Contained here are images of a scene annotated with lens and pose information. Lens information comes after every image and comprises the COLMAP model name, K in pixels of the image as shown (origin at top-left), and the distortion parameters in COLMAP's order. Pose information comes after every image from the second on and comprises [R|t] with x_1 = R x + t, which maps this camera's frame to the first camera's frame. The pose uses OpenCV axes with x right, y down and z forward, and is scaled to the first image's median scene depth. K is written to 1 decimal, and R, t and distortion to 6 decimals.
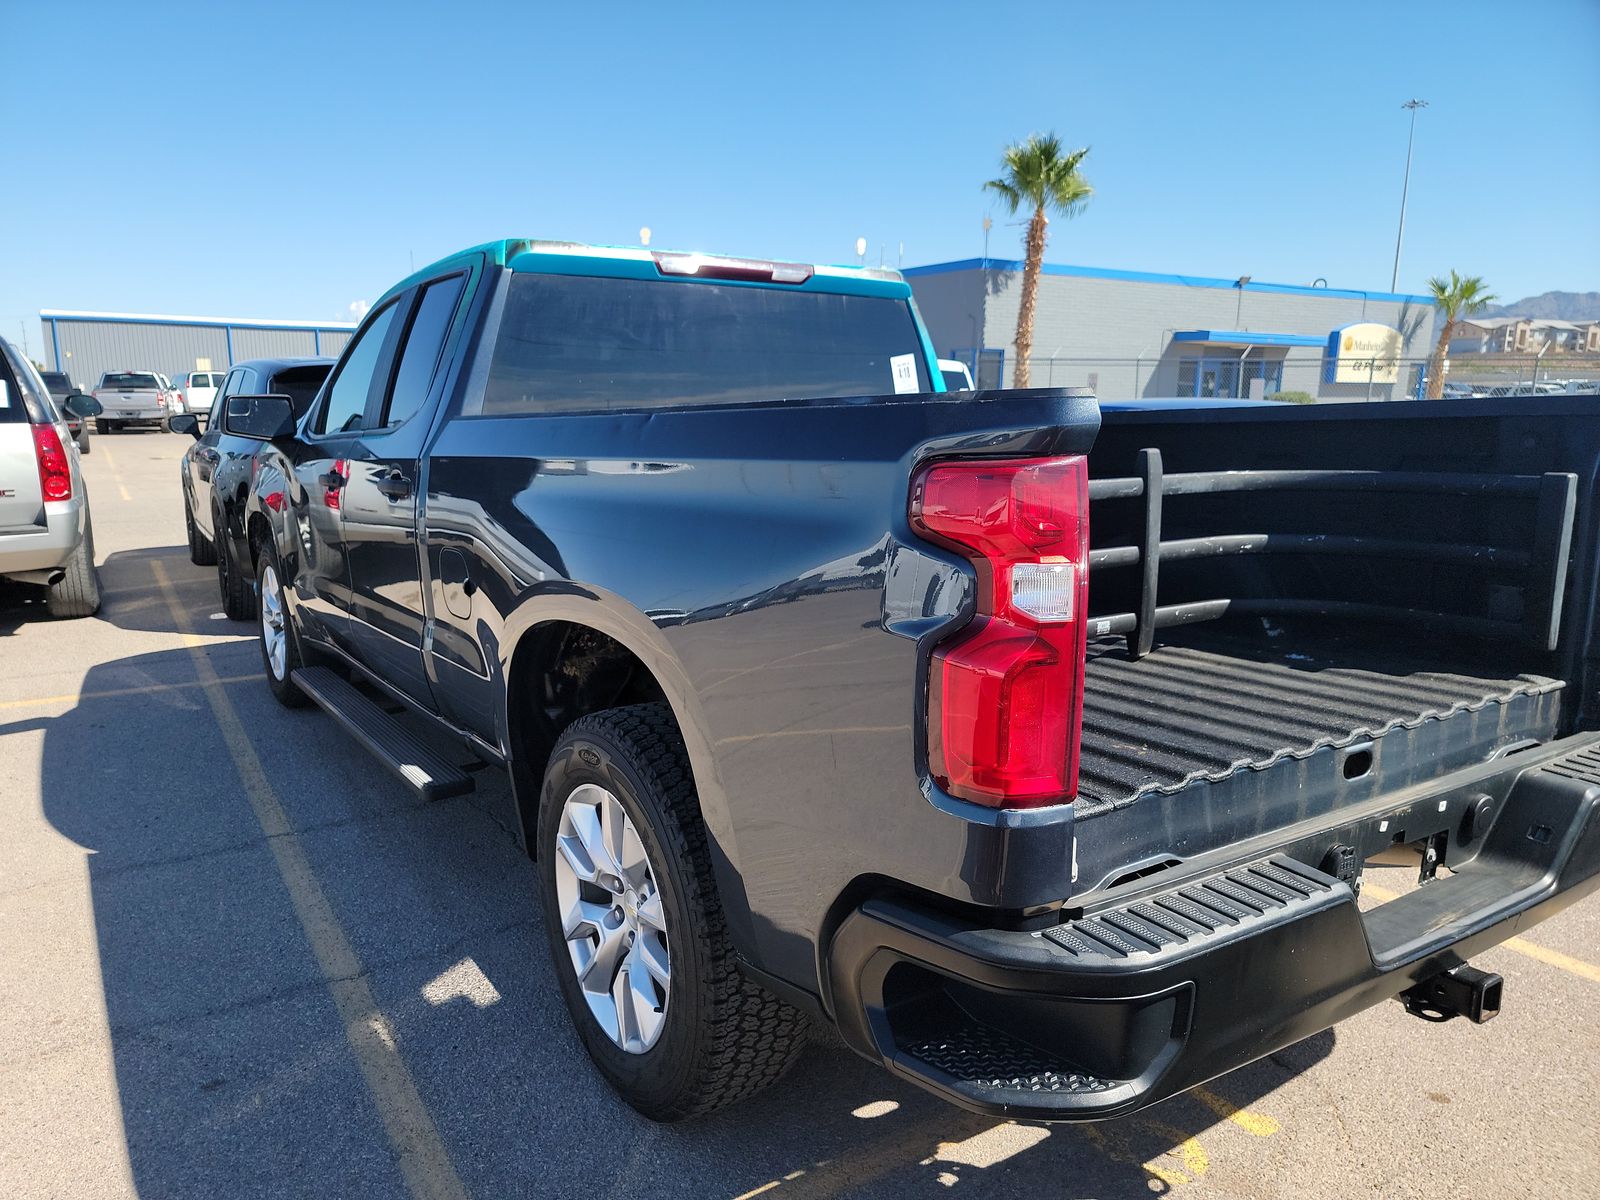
lens RADIAL K [[1130.6, 0, 768.3], [0, 1130.6, 635.4], [0, 0, 1]] dist [0.056035, -0.038235]
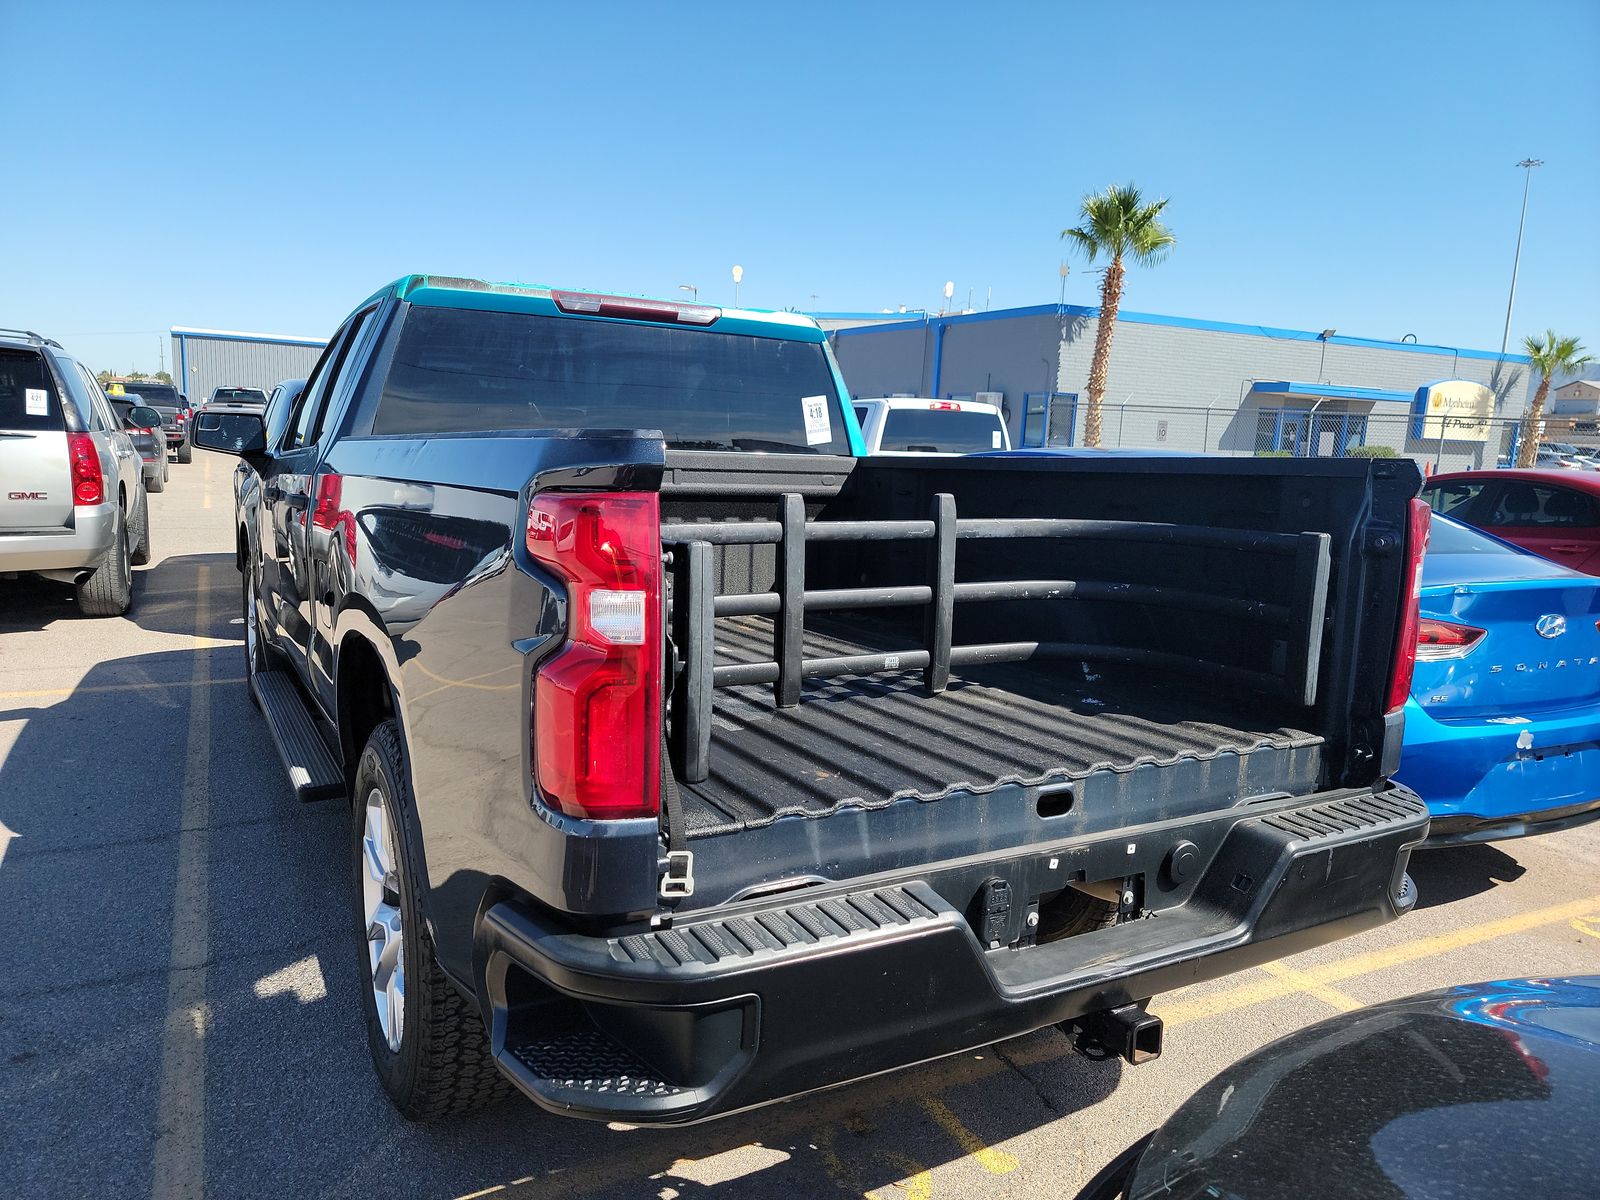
lens RADIAL K [[1130.6, 0, 793.6], [0, 1130.6, 609.5], [0, 0, 1]] dist [0.056035, -0.038235]
pose [[0.997301, 0.045190, -0.057865, 0.249241], [-0.048083, 0.997610, -0.049619, 0.000078], [0.055485, 0.052268, 0.997091, -0.032877]]
